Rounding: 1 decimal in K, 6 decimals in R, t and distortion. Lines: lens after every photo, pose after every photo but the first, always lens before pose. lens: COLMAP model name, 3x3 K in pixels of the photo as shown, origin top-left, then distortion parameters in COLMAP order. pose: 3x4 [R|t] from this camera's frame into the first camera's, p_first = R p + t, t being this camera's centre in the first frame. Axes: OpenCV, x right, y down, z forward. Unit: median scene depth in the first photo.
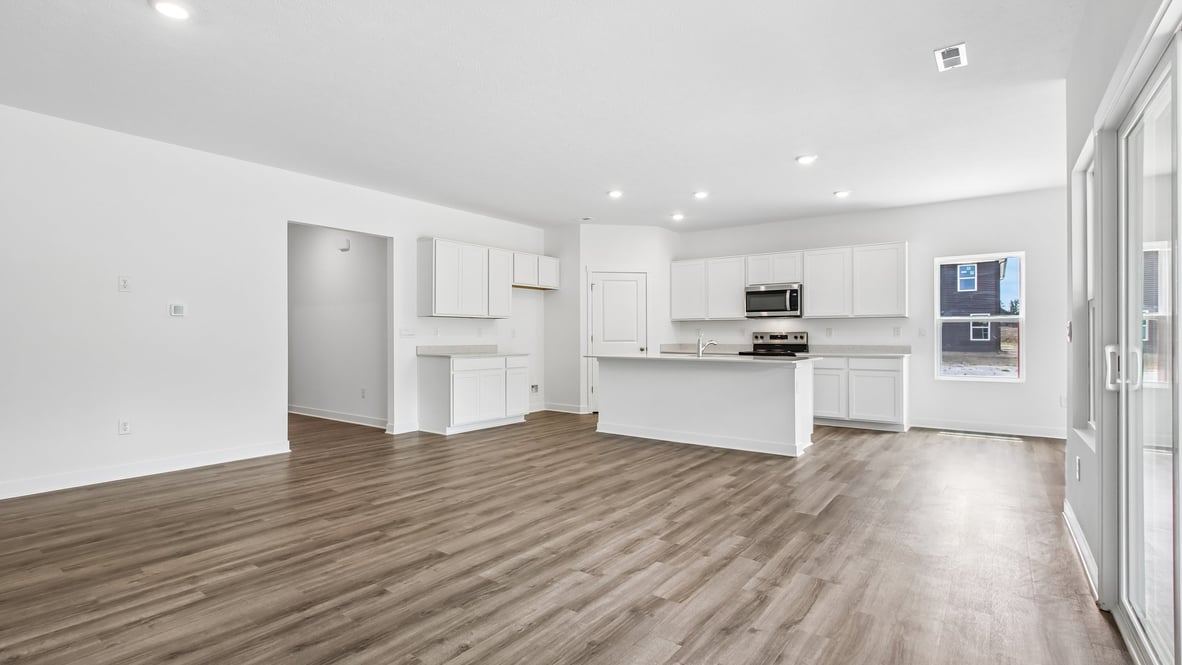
lens RADIAL K [[556.6, 0, 596.8], [0, 556.6, 334.3], [0, 0, 1]] dist [-0.011230, 0.002853]
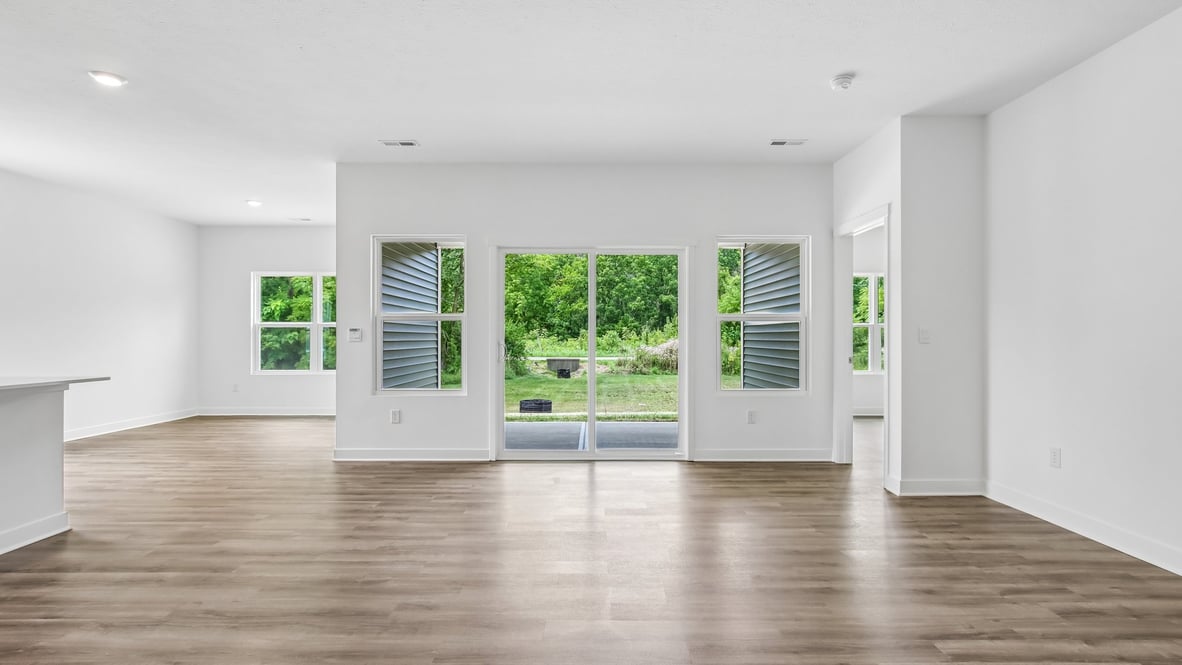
lens RADIAL K [[577.7, 0, 588.4], [0, 577.7, 335.4], [0, 0, 1]] dist [-0.007991, 0.003373]
pose [[-0.584812, 0.000102, 0.811169, -0.698277], [-0.000585, 1.000000, -0.000547, 0.000213], [-0.811168, -0.000795, -0.584812, 1.218635]]
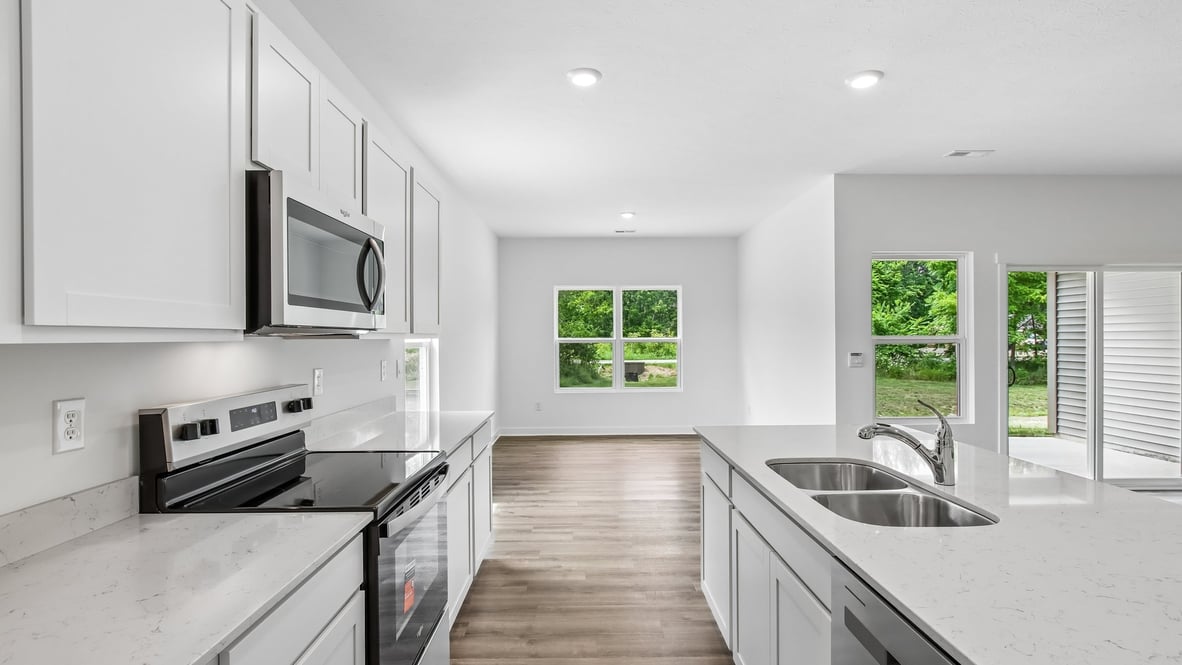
lens RADIAL K [[556.6, 0, 607.5], [0, 556.6, 337.4], [0, 0, 1]] dist [-0.011230, 0.002853]
pose [[-0.604907, 0.002115, 0.796293, 0.102578], [0.004809, 0.999988, 0.000997, -0.054901], [-0.796281, 0.004433, -0.604910, 2.059374]]
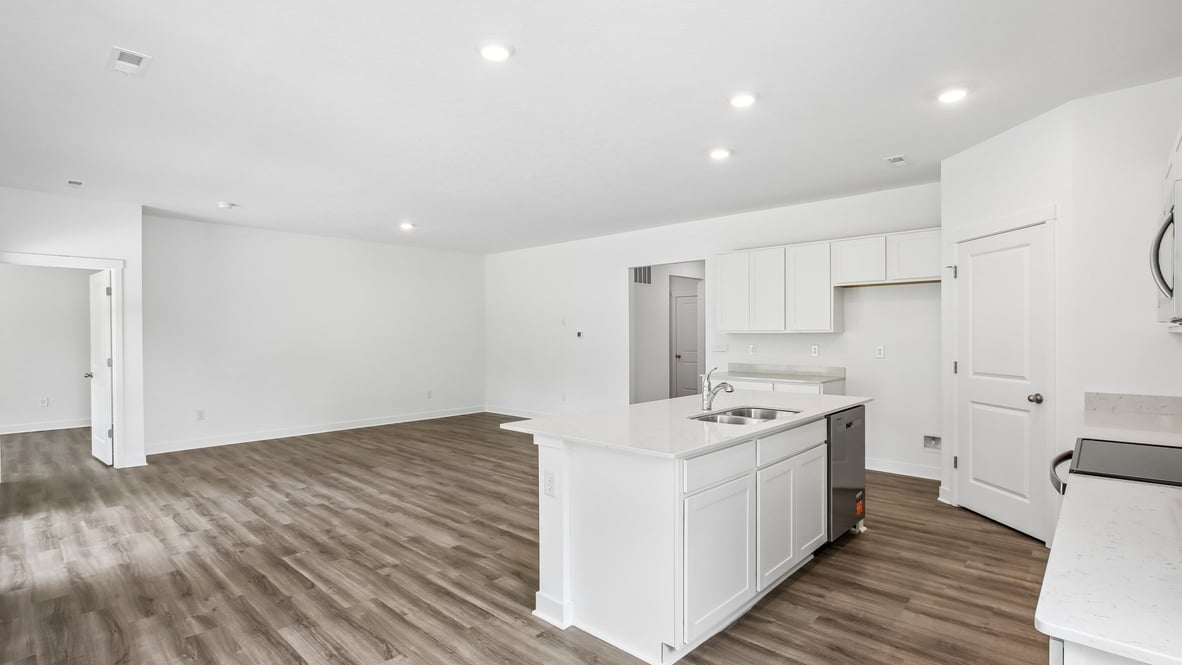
lens RADIAL K [[556.6, 0, 591.1], [0, 556.6, 330.0], [0, 0, 1]] dist [-0.011230, 0.002853]
pose [[-0.127210, -0.008564, -0.991839, 1.166514], [0.006479, 0.999934, -0.009465, -0.048520], [0.991855, -0.007630, -0.127146, 1.510279]]
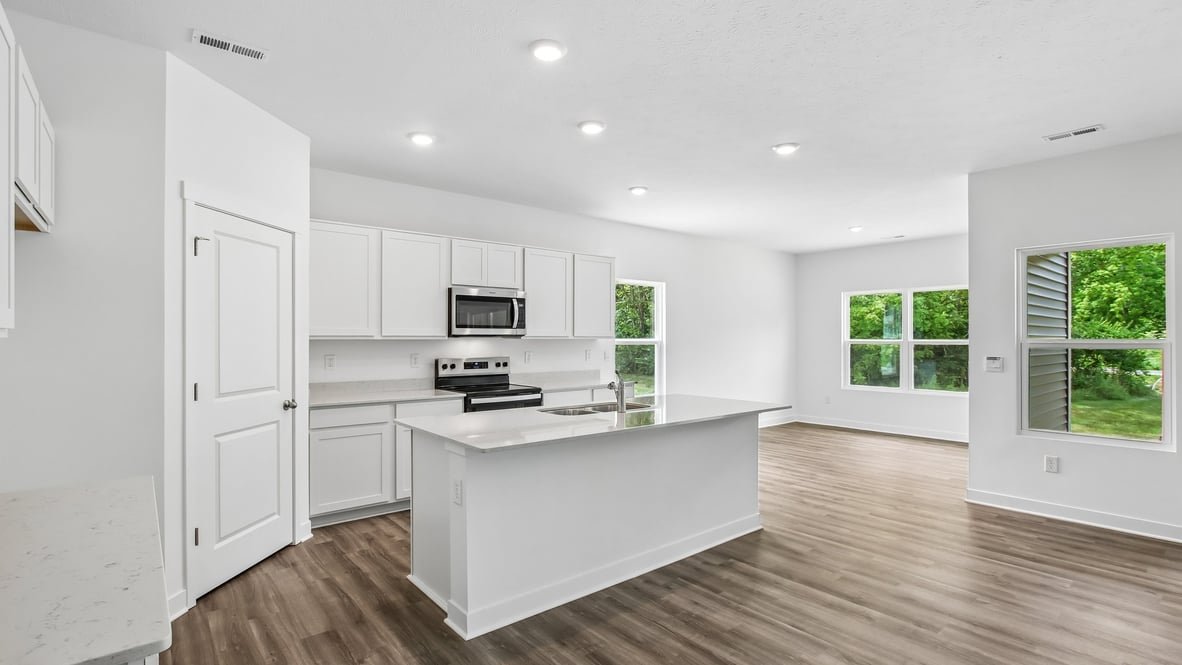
lens RADIAL K [[556.6, 0, 594.8], [0, 556.6, 337.8], [0, 0, 1]] dist [-0.011230, 0.002853]
pose [[0.246612, 0.001529, 0.969113, -0.594033], [-0.000201, 0.999999, -0.001526, -0.055196], [-0.969114, 0.000182, 0.246612, 1.394363]]
